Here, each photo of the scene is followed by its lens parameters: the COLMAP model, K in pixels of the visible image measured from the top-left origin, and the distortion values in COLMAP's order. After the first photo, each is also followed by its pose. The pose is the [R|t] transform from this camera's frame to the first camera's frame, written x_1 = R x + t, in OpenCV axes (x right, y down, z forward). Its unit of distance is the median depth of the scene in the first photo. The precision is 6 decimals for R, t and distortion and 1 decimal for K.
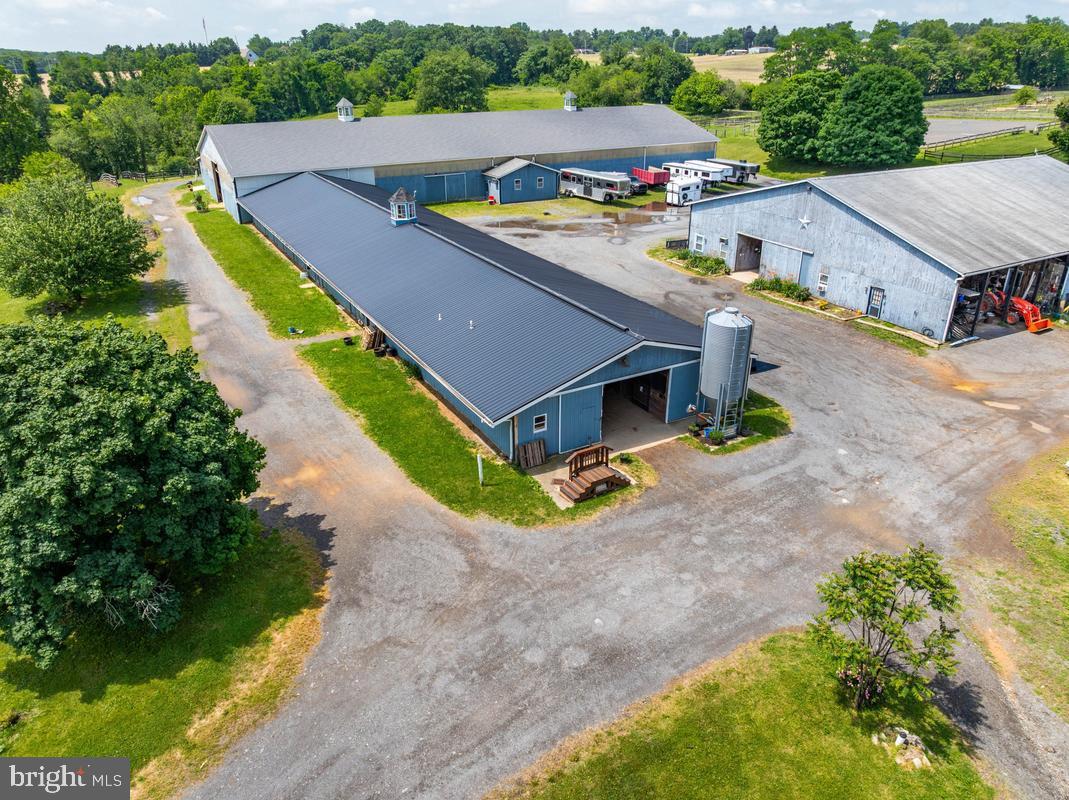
lens RADIAL K [[768.4, 0, 534.5], [0, 768.4, 400.0], [0, 0, 1]] dist [-0.072045, 0.053283]
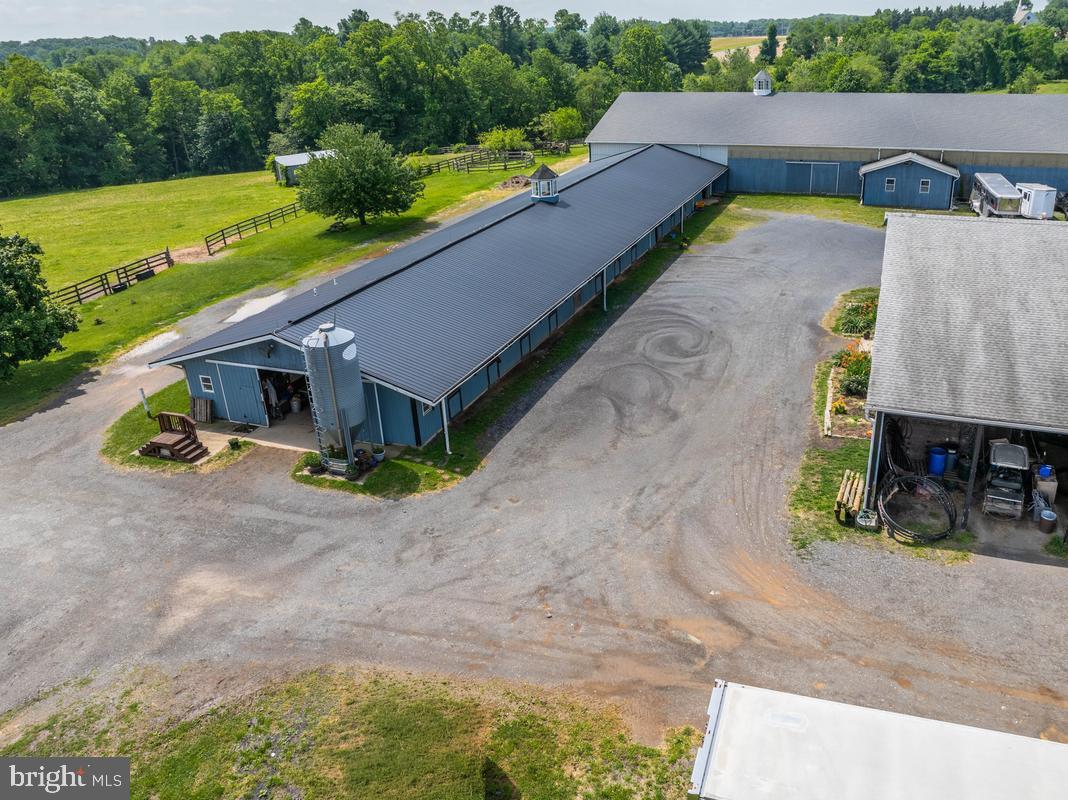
lens RADIAL K [[767.7, 0, 534.0], [0, 767.7, 400.0], [0, 0, 1]] dist [-0.072045, 0.053283]
pose [[0.654279, 0.315351, -0.687366, 0.512544], [-0.287805, 0.944348, 0.159298, -0.123379], [0.699348, 0.093602, 0.708626, 0.271403]]
